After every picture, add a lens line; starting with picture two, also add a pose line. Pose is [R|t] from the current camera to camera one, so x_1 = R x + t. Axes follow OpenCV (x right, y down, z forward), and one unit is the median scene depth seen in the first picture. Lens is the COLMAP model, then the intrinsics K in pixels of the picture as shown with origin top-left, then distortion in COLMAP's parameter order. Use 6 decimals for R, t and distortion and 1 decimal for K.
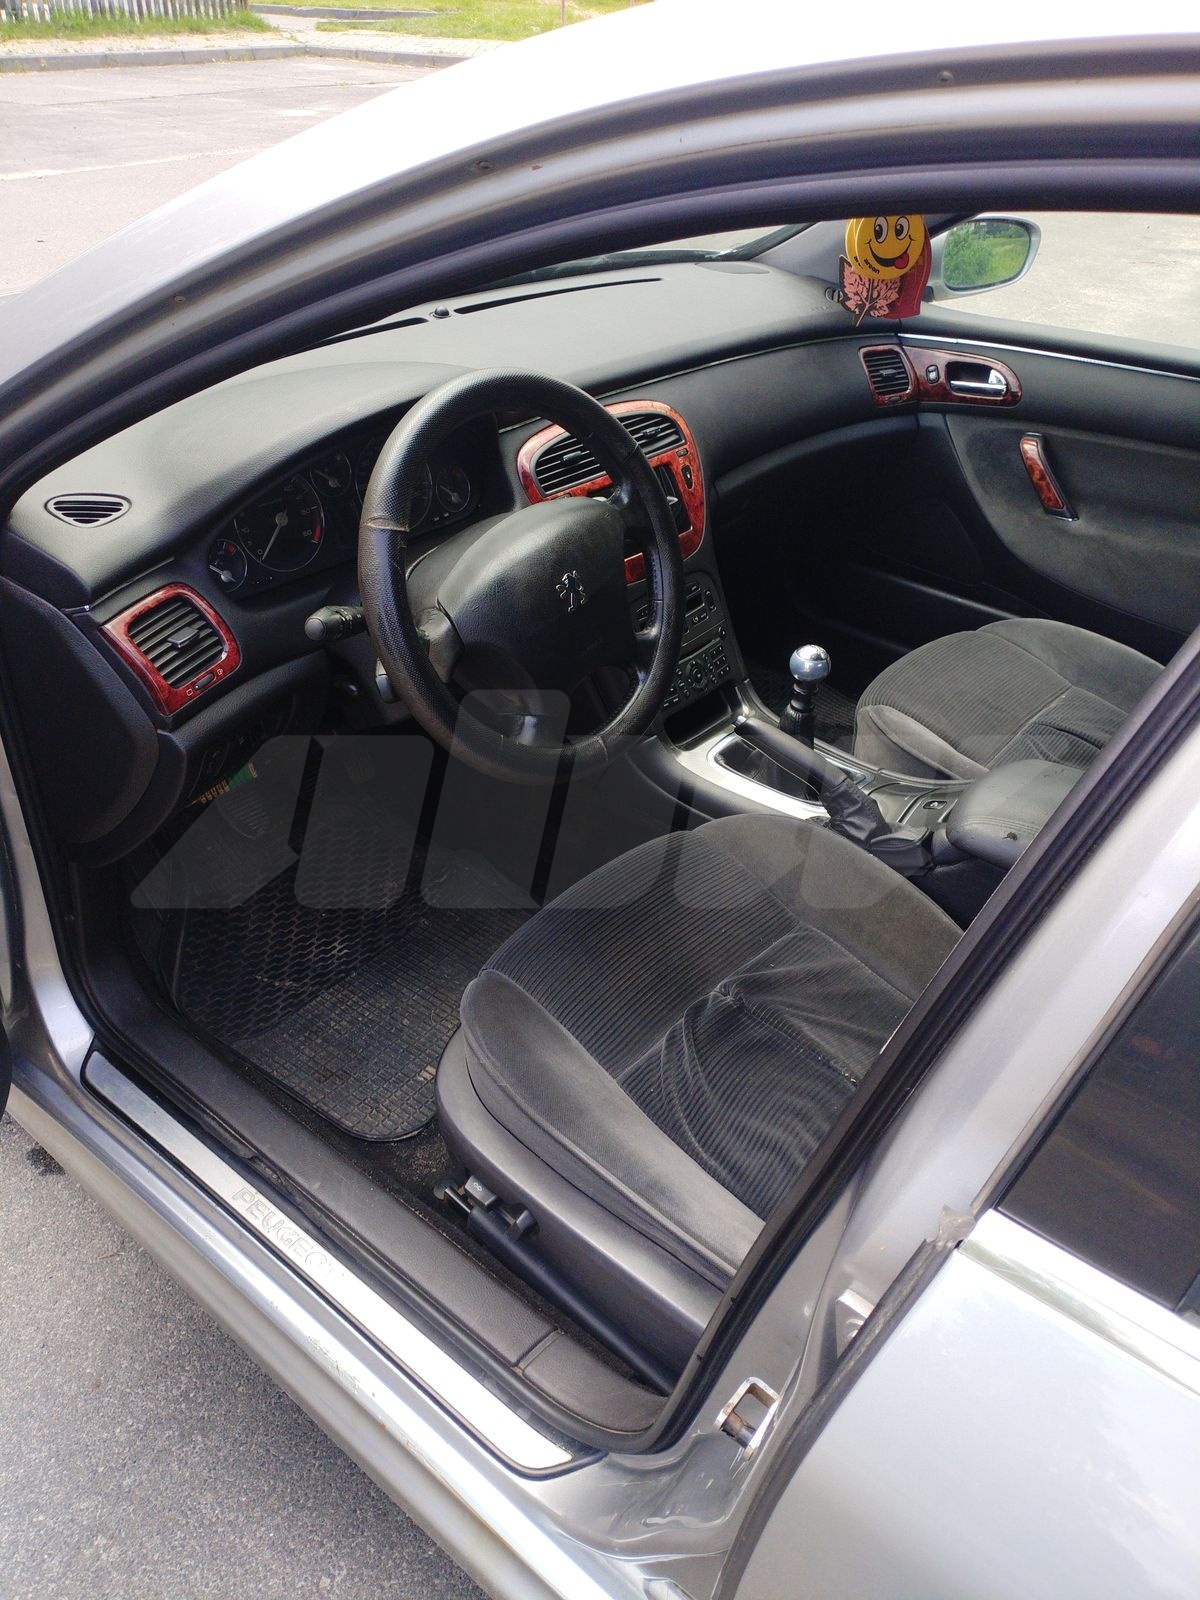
lens RADIAL K [[1193.2, 0, 600.5], [0, 1193.2, 802.7], [0, 0, 1]] dist [0.036523, -0.045648]
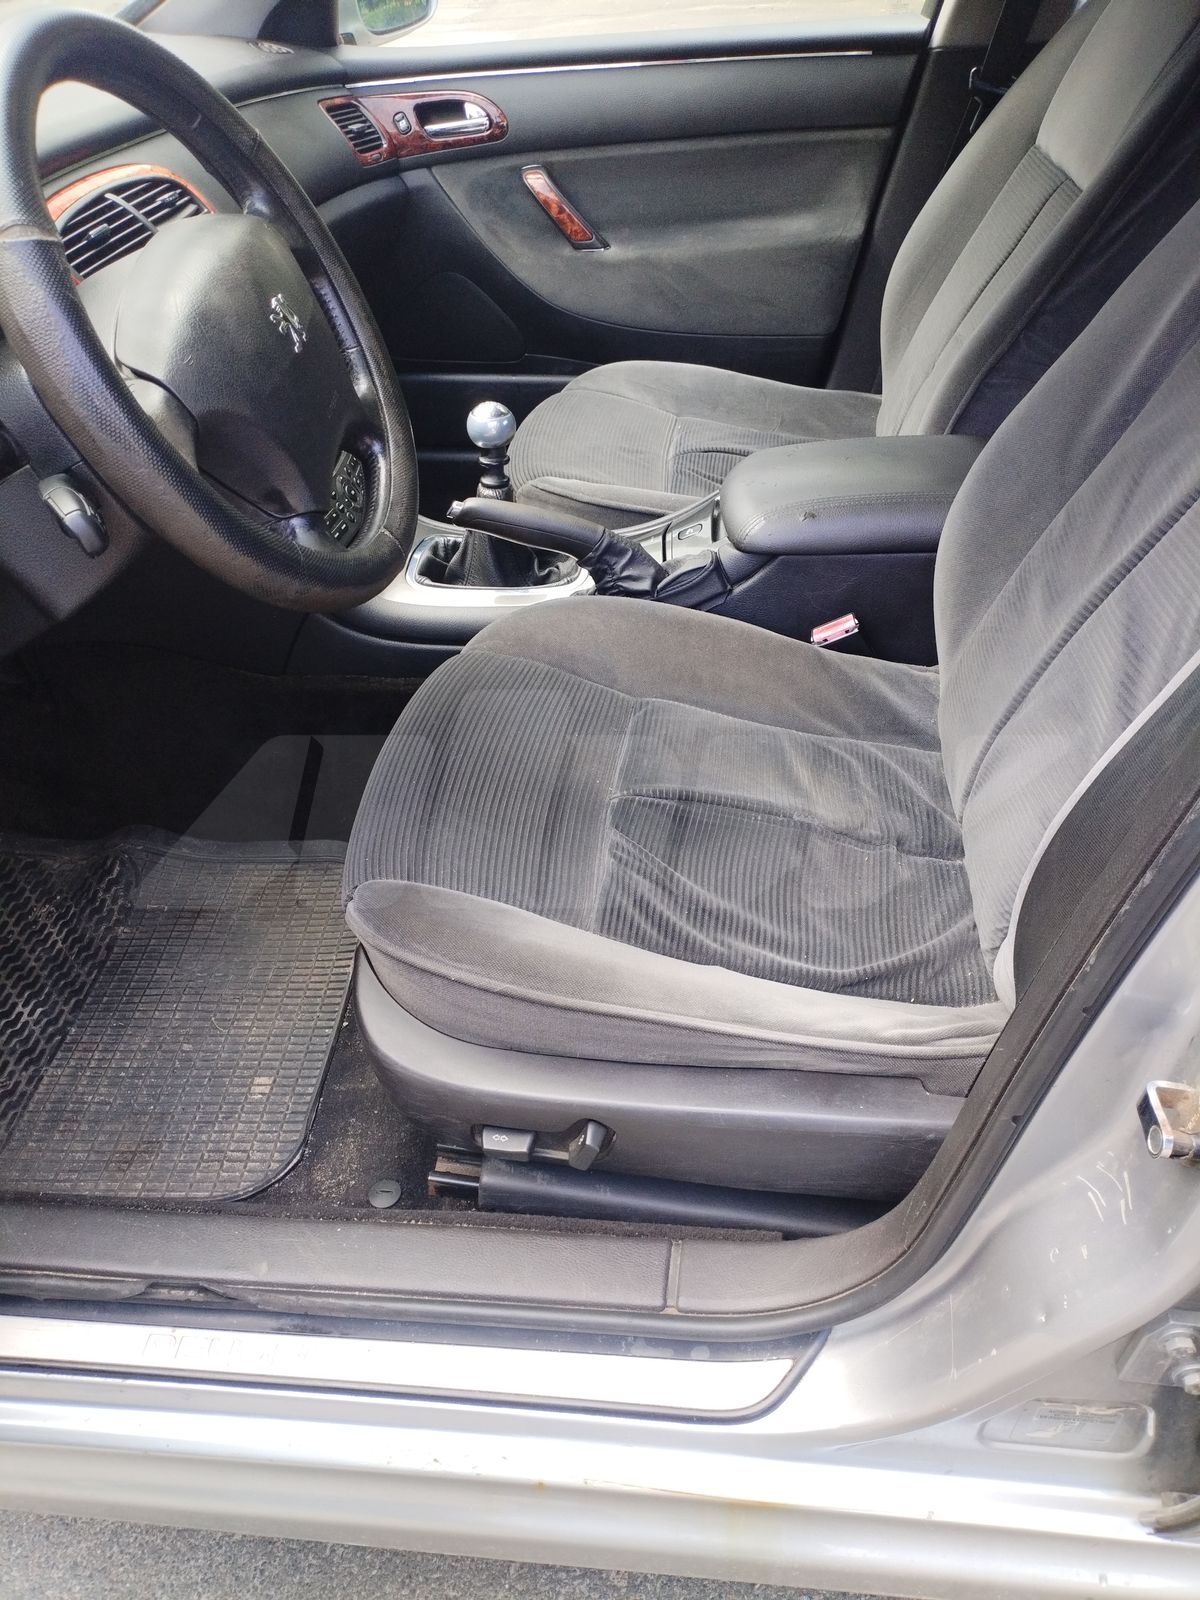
lens RADIAL K [[1193.2, 0, 603.3], [0, 1193.2, 809.8], [0, 0, 1]] dist [0.036523, -0.045648]
pose [[0.824458, -0.392828, 0.407376, -0.201193], [0.367528, 0.919044, 0.142411, 0.038846], [-0.430339, 0.032310, 0.902089, 0.222288]]
